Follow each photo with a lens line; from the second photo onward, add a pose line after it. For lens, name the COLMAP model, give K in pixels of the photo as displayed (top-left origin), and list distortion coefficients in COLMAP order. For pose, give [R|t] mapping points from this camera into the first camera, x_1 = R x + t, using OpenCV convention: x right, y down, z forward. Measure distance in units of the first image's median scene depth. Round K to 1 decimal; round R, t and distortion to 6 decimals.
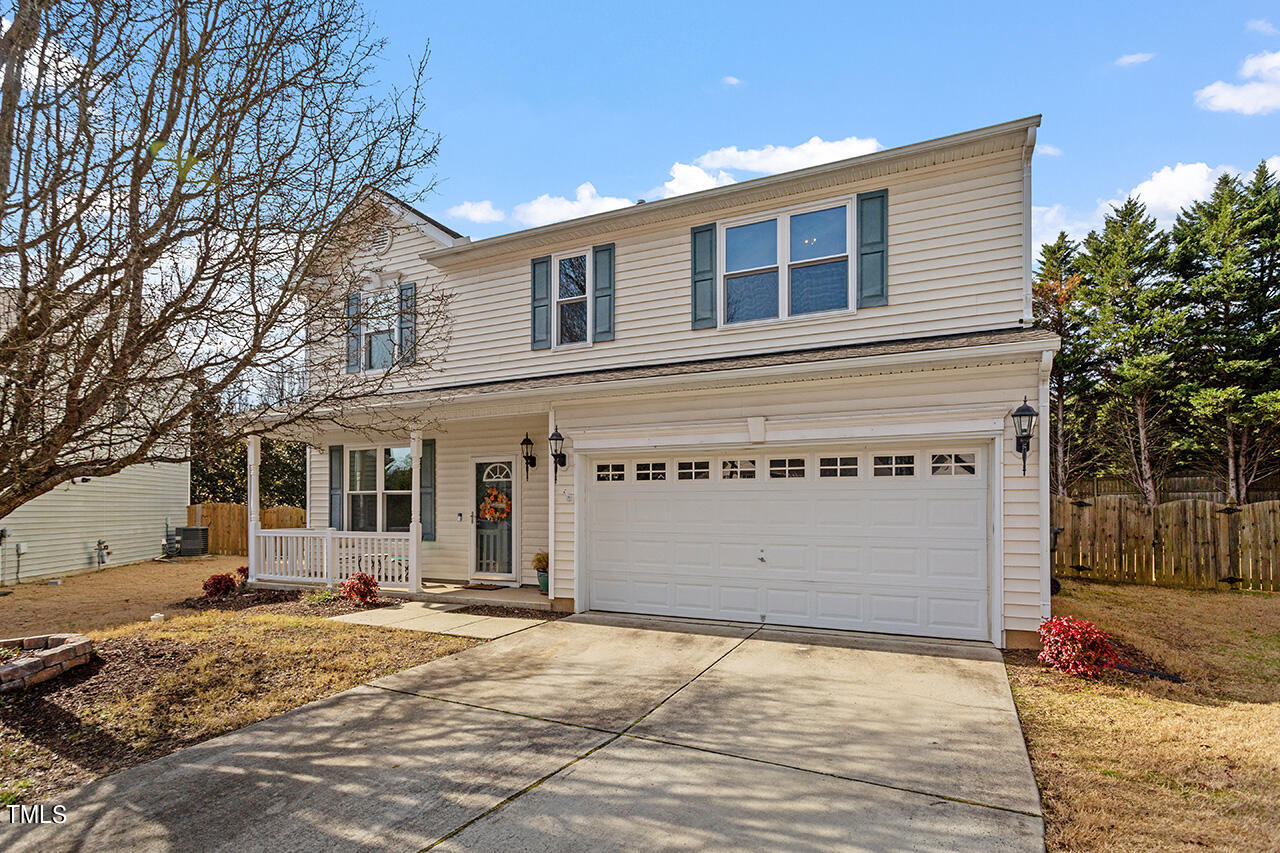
lens RADIAL K [[617.0, 0, 652.4], [0, 617.0, 507.5], [0, 0, 1]] dist [0.003011, 0.001894]
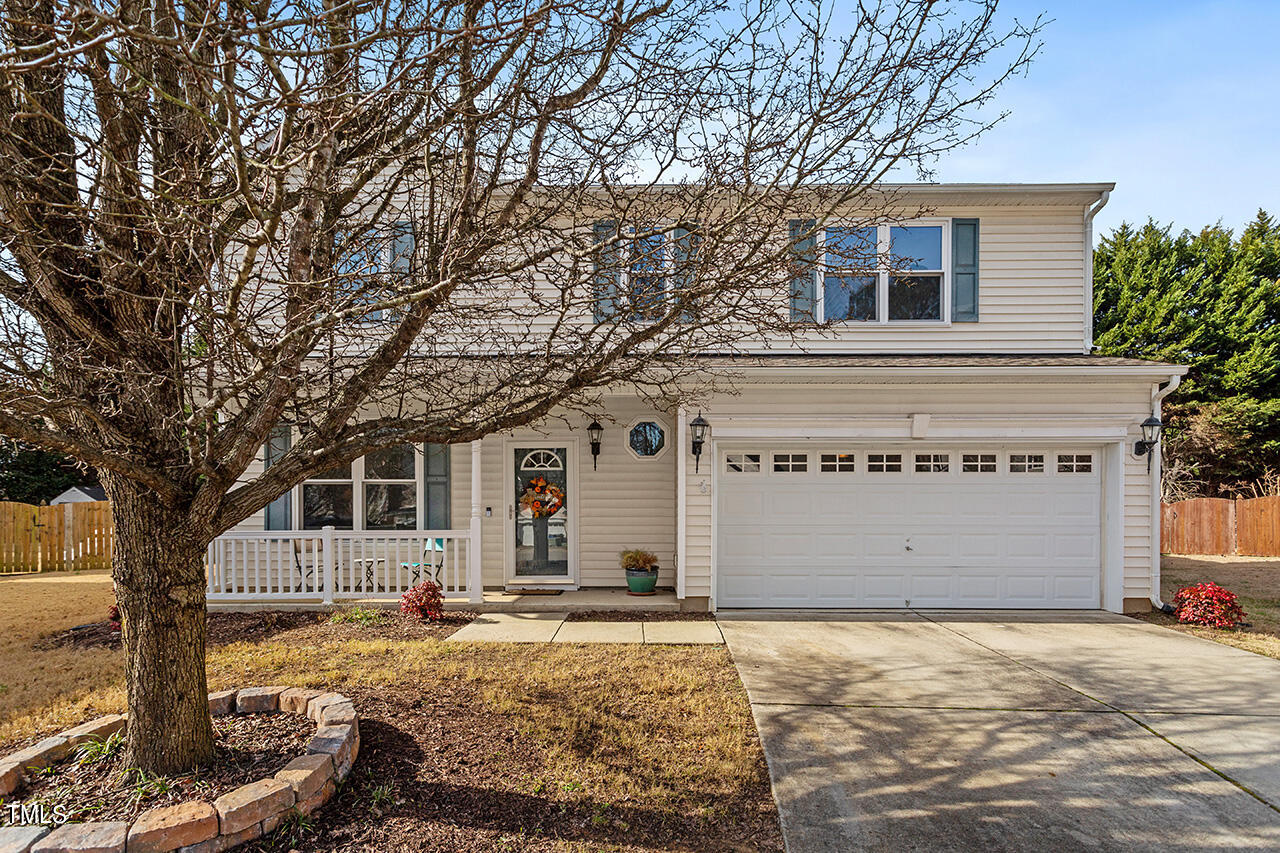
lens RADIAL K [[617.0, 0, 675.1], [0, 617.0, 512.9], [0, 0, 1]] dist [0.003011, 0.001894]
pose [[0.919877, -0.007216, 0.392140, -0.632978], [0.000701, 0.999859, 0.016755, 0.005159], [-0.392206, -0.015138, 0.919753, 0.182208]]
